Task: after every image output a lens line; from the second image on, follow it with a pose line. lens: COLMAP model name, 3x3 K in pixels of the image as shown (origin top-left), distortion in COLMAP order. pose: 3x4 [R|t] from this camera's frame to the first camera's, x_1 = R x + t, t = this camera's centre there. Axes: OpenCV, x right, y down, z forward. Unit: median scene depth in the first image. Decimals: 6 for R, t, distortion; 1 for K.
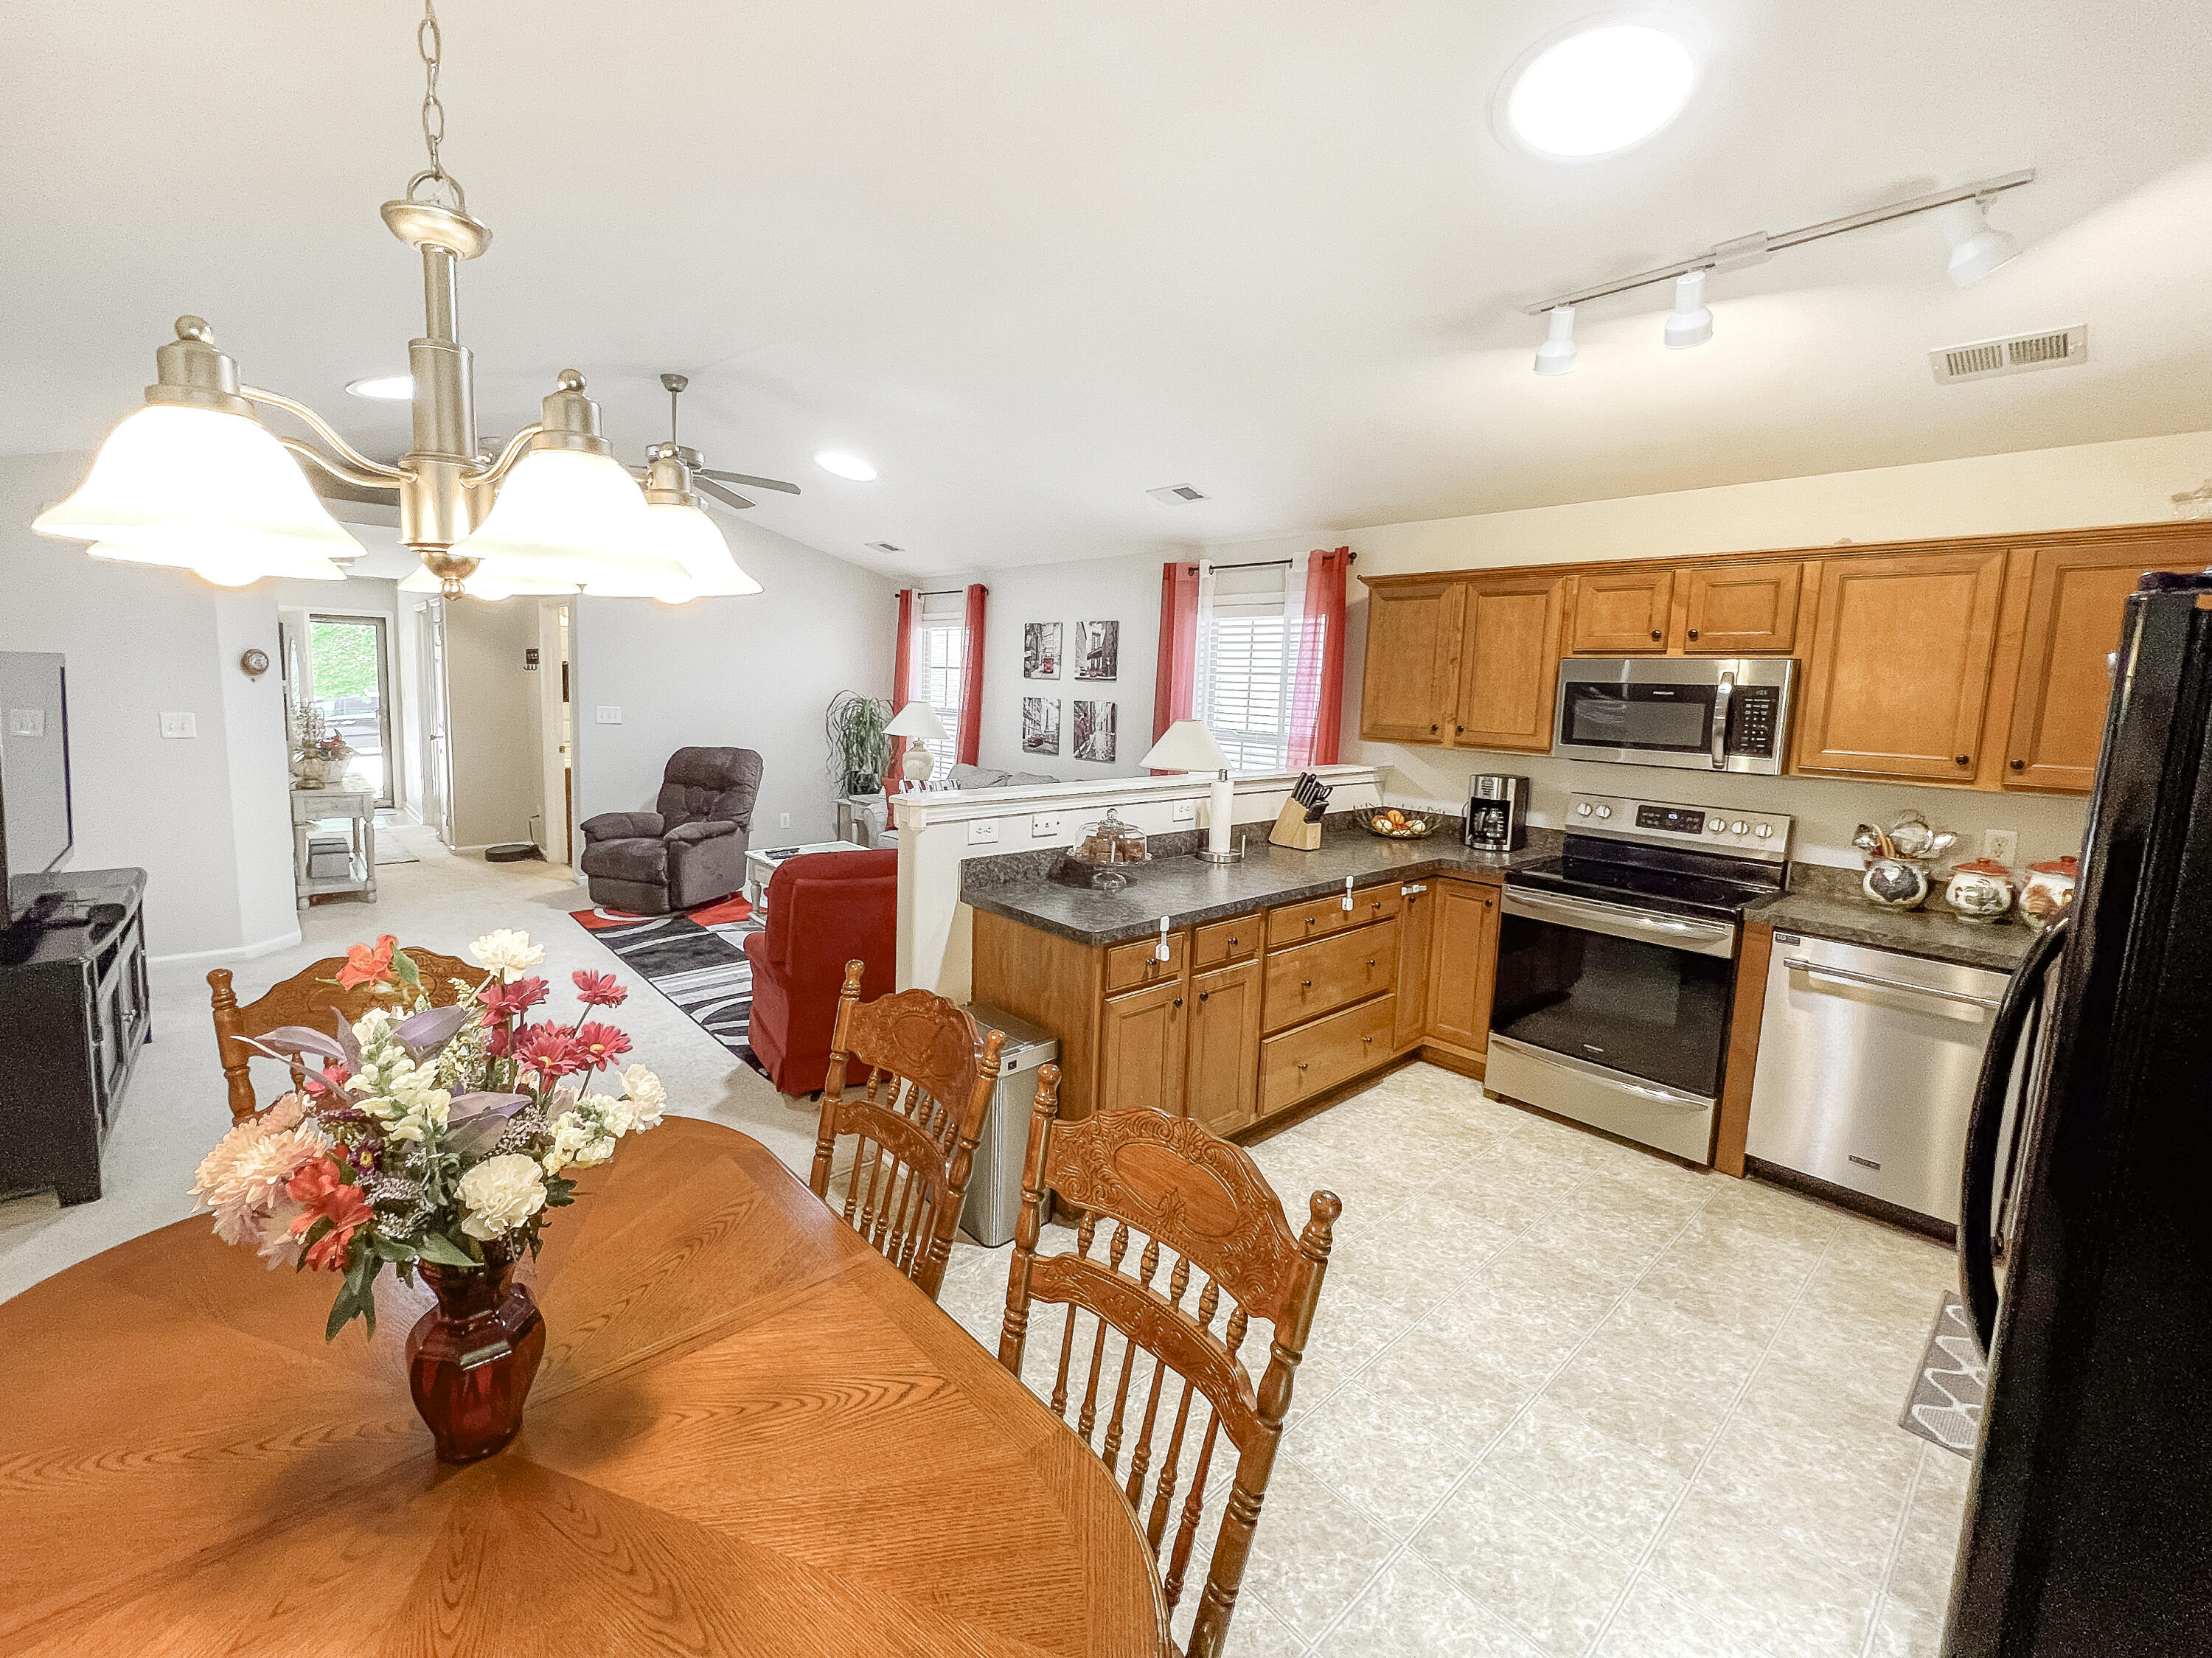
lens RADIAL K [[941.7, 0, 1042.7], [0, 941.7, 782.1], [0, 0, 1]] dist [0.000631, 0.000097]
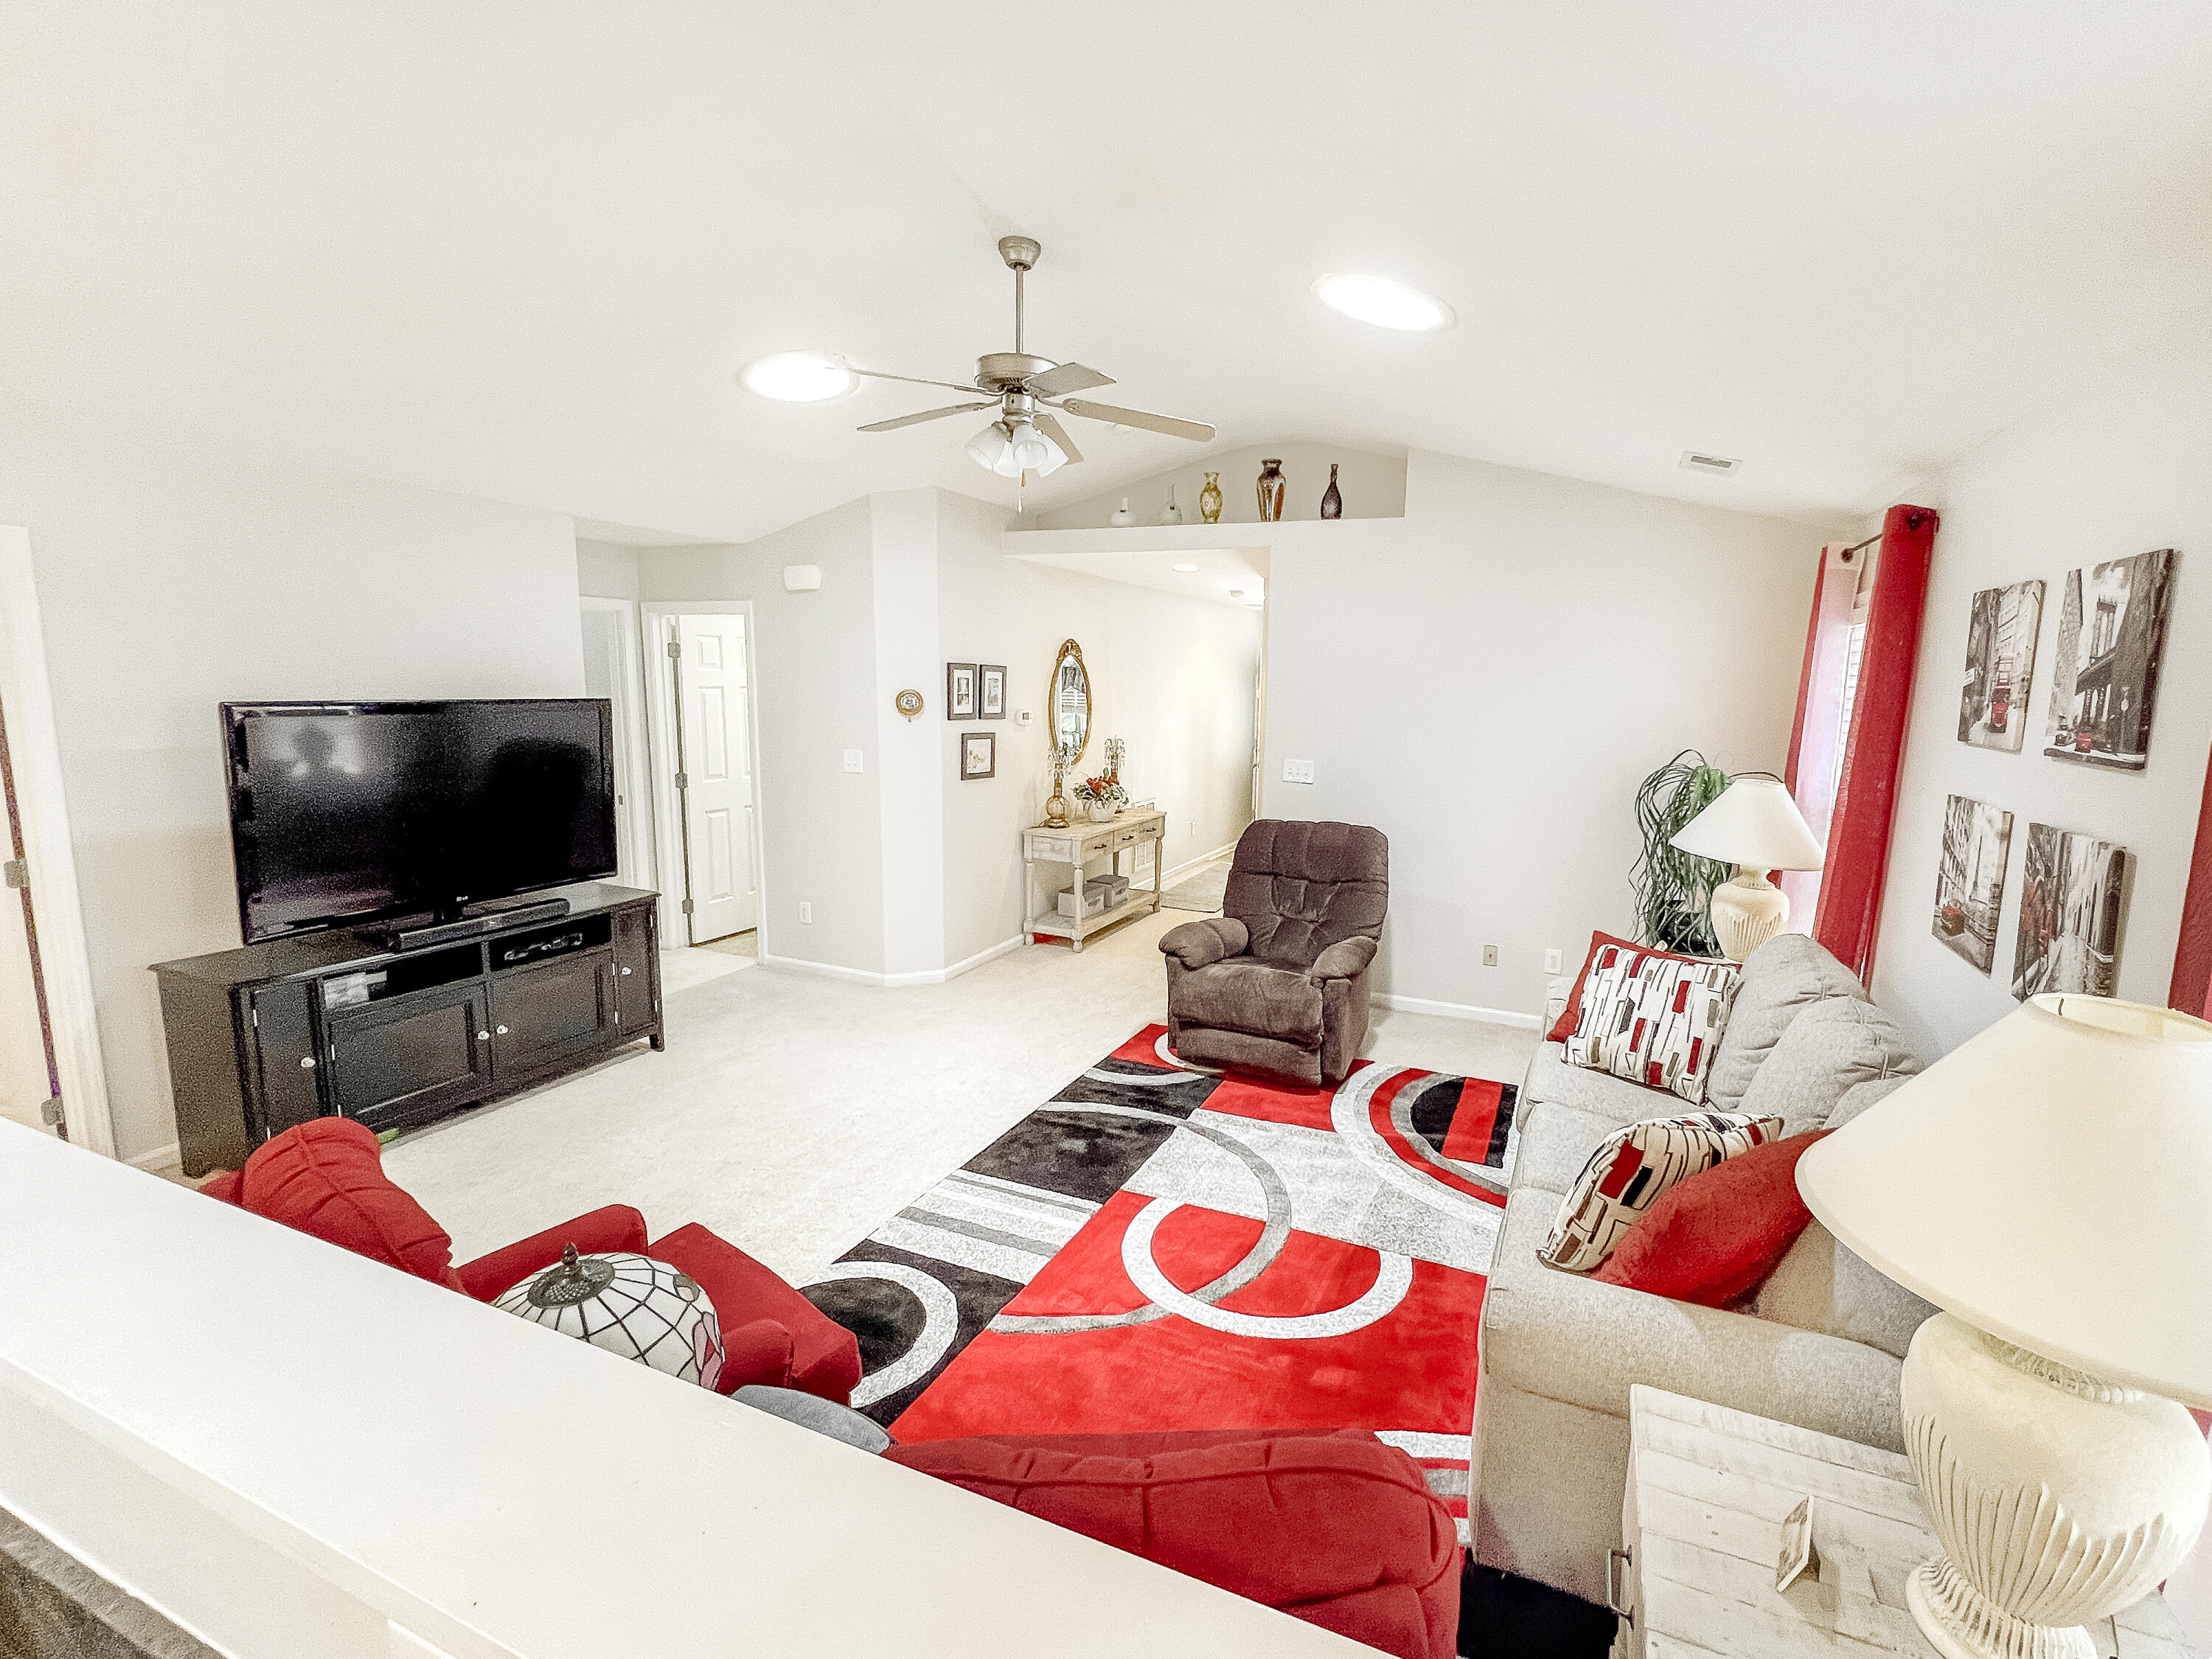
lens RADIAL K [[977.2, 0, 1195.9], [0, 977.2, 818.0], [0, 0, 1]] dist [-0.000142, -0.000233]
pose [[0.465846, 0.105748, -0.878524, 0.201141], [-0.103646, 0.992520, 0.064511, -0.083814], [0.878775, 0.061003, 0.473322, 0.625867]]
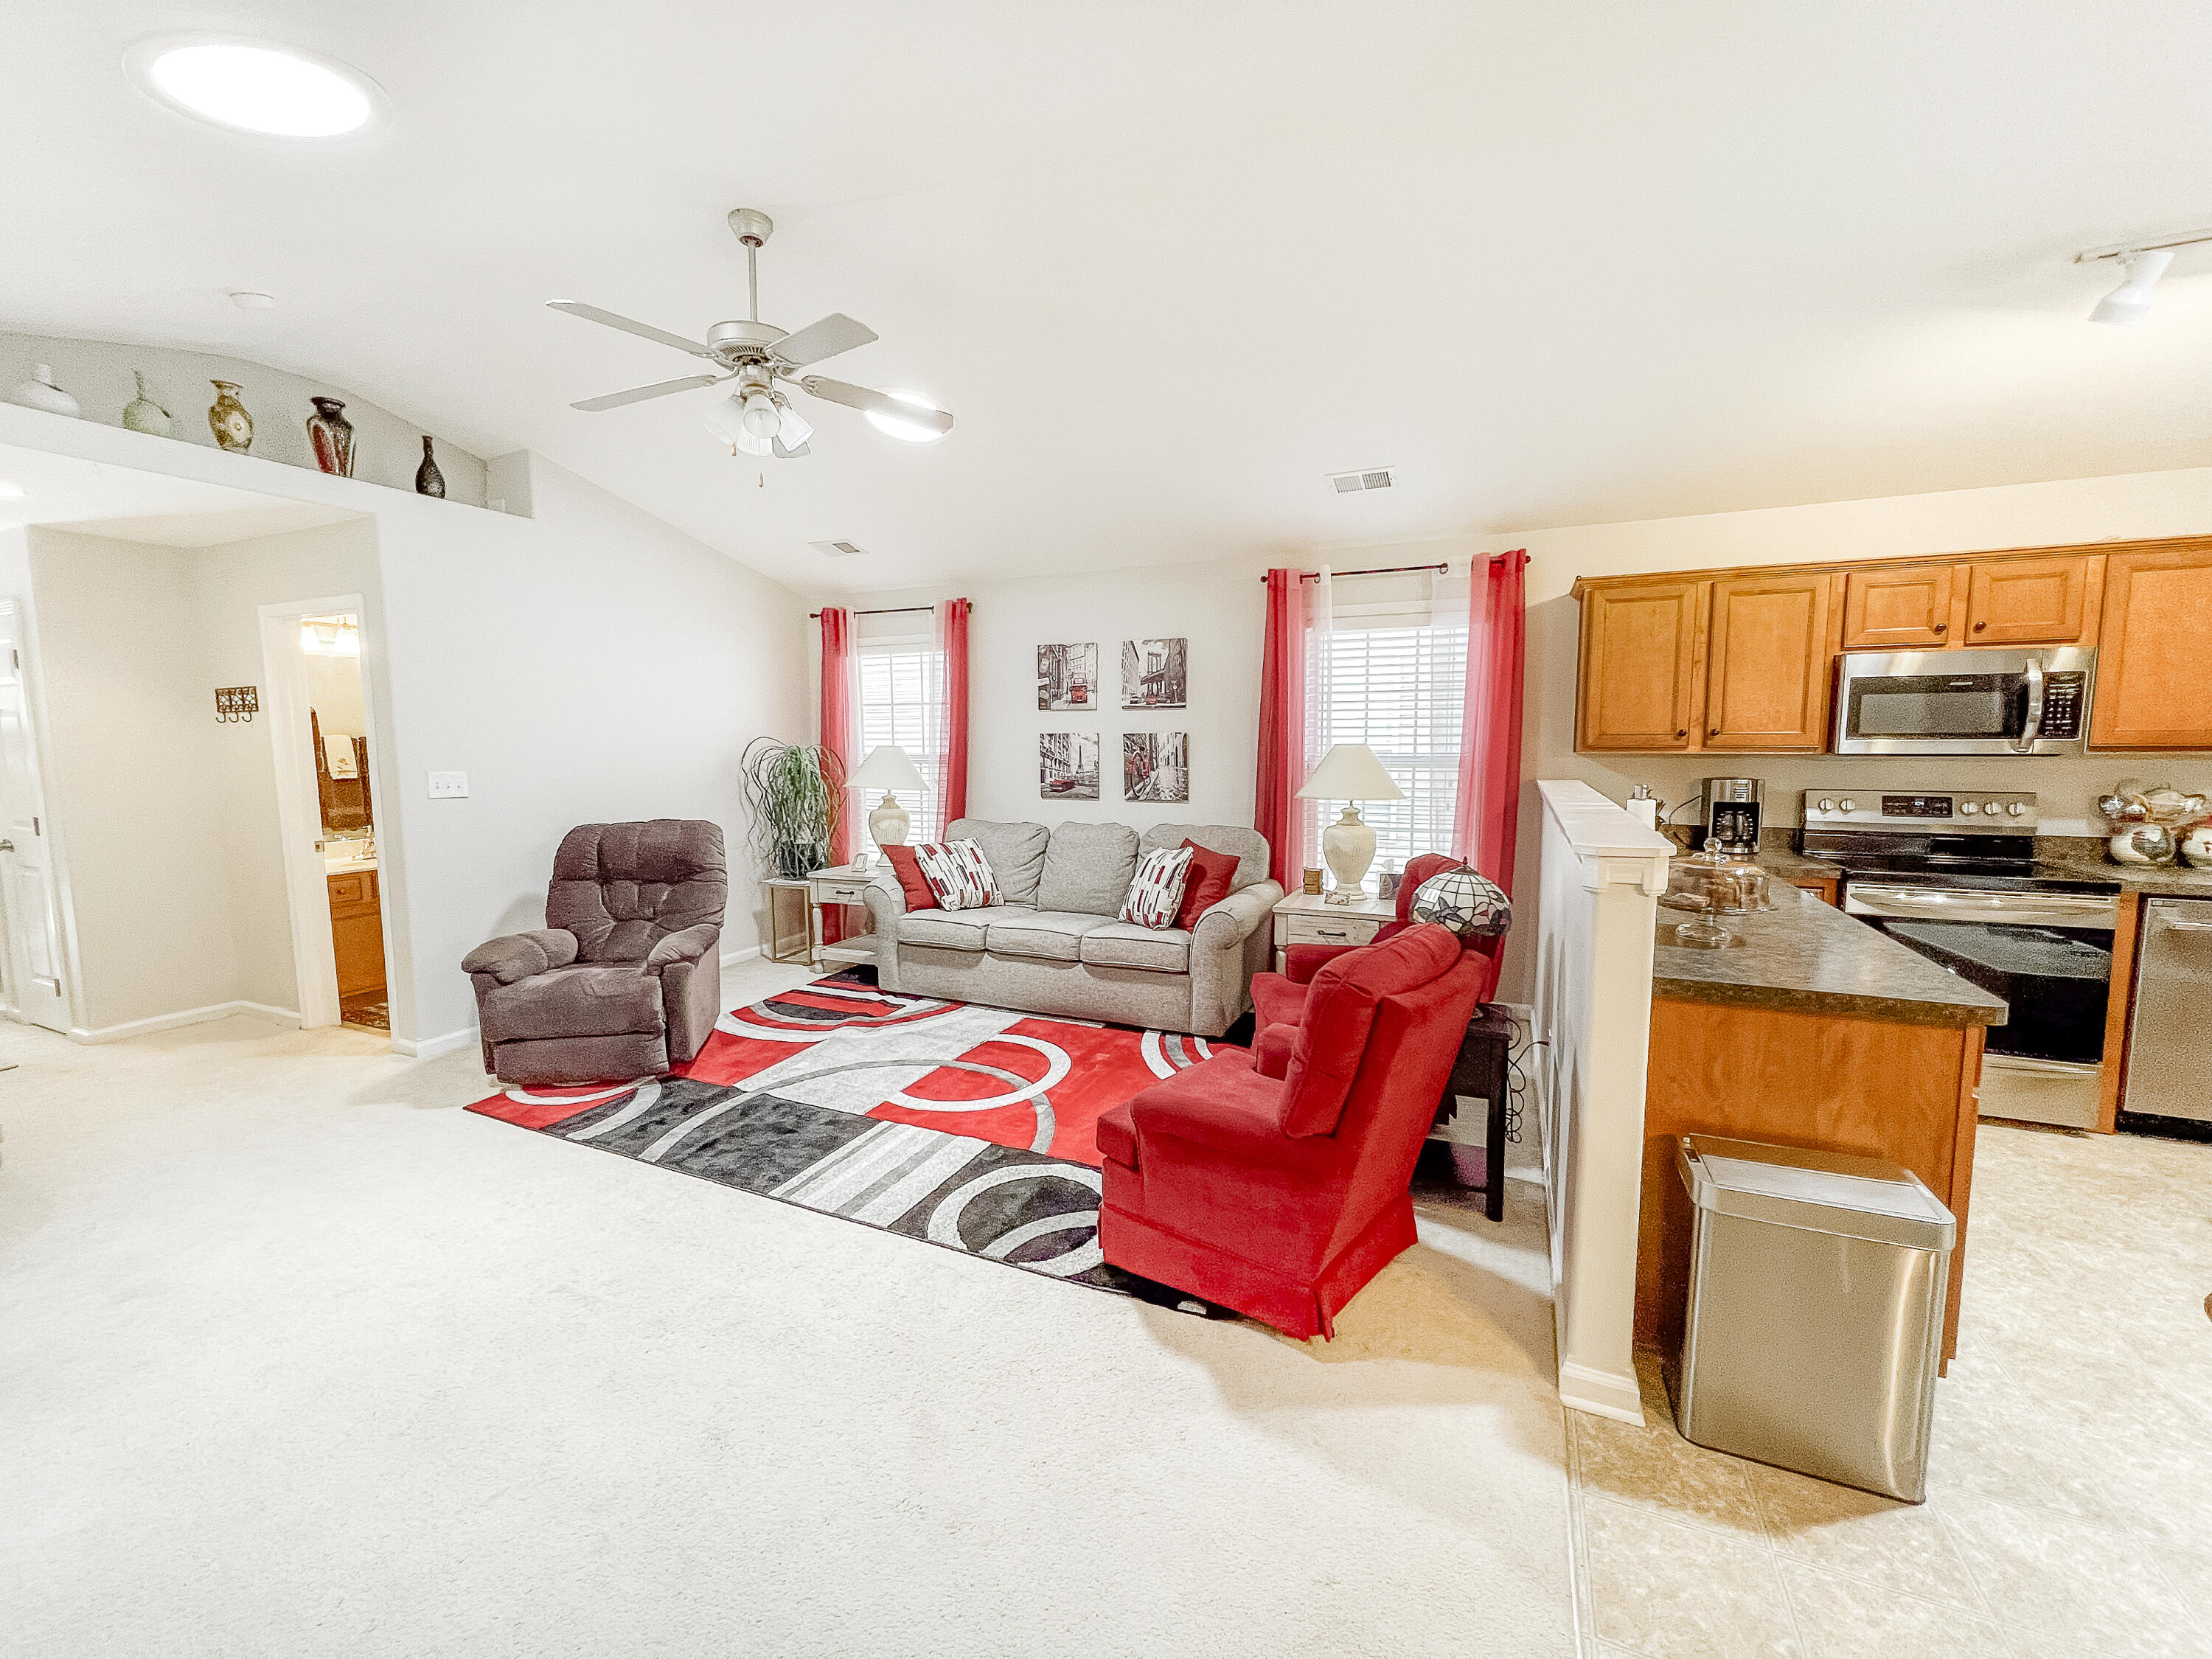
lens RADIAL K [[893.1, 0, 1097.4], [0, 893.1, 824.2], [0, 0, 1]] dist [-0.001268, -0.000240]
pose [[0.902959, -0.078721, 0.422454, -0.353599], [0.081630, 0.996599, 0.011231, -0.016219], [-0.421902, 0.024344, 0.906315, 0.291256]]
